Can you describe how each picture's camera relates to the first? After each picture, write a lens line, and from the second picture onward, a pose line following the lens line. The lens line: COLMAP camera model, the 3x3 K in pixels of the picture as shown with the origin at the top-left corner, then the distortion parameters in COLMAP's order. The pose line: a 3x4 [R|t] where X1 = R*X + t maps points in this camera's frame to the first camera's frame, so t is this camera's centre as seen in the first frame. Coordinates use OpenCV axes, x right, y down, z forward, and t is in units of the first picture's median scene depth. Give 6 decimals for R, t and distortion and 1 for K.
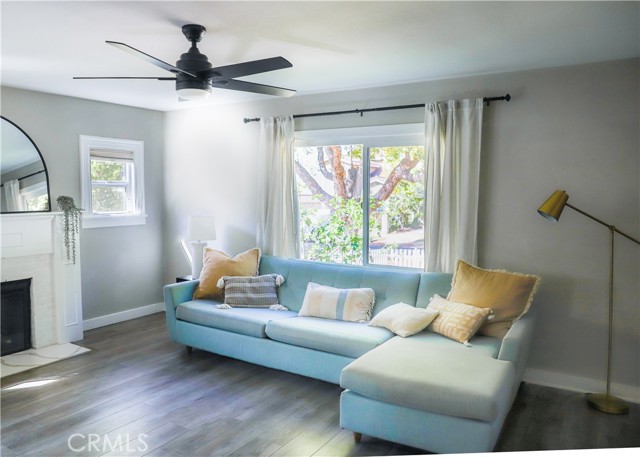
lens RADIAL K [[501.7, 0, 320.0], [0, 501.7, 228.5], [0, 0, 1]] dist [-0.073502, 0.006001]
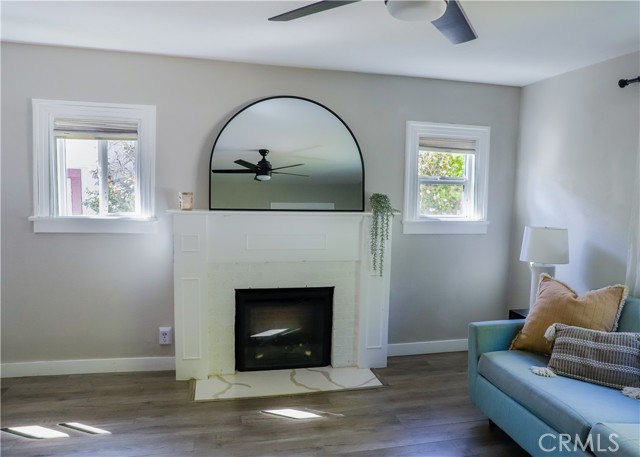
lens RADIAL K [[550.9, 0, 318.6], [0, 550.9, 238.1], [0, 0, 1]] dist [-0.069067, 0.010527]
pose [[0.732407, 0.073195, -0.676921, 0.047865], [-0.069010, 0.997065, 0.033146, -0.015636], [0.677360, 0.022438, 0.735309, 0.257601]]
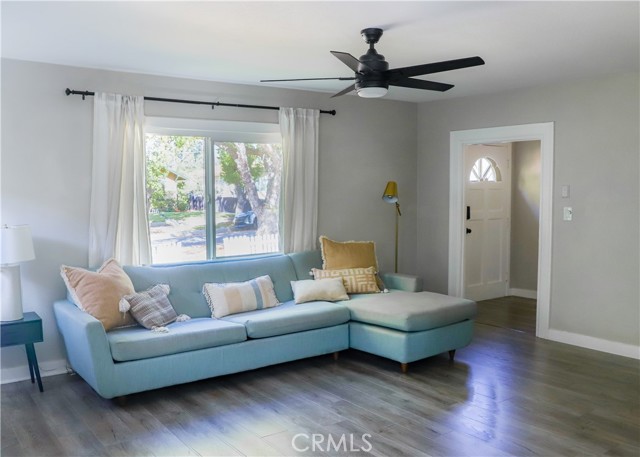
lens RADIAL K [[550.9, 0, 318.6], [0, 550.9, 238.1], [0, 0, 1]] dist [-0.069067, 0.010527]
pose [[0.384245, -0.093789, 0.918455, -0.751659], [0.082905, 0.994313, 0.066851, -0.023394], [-0.919501, 0.050457, 0.389835, 0.353173]]
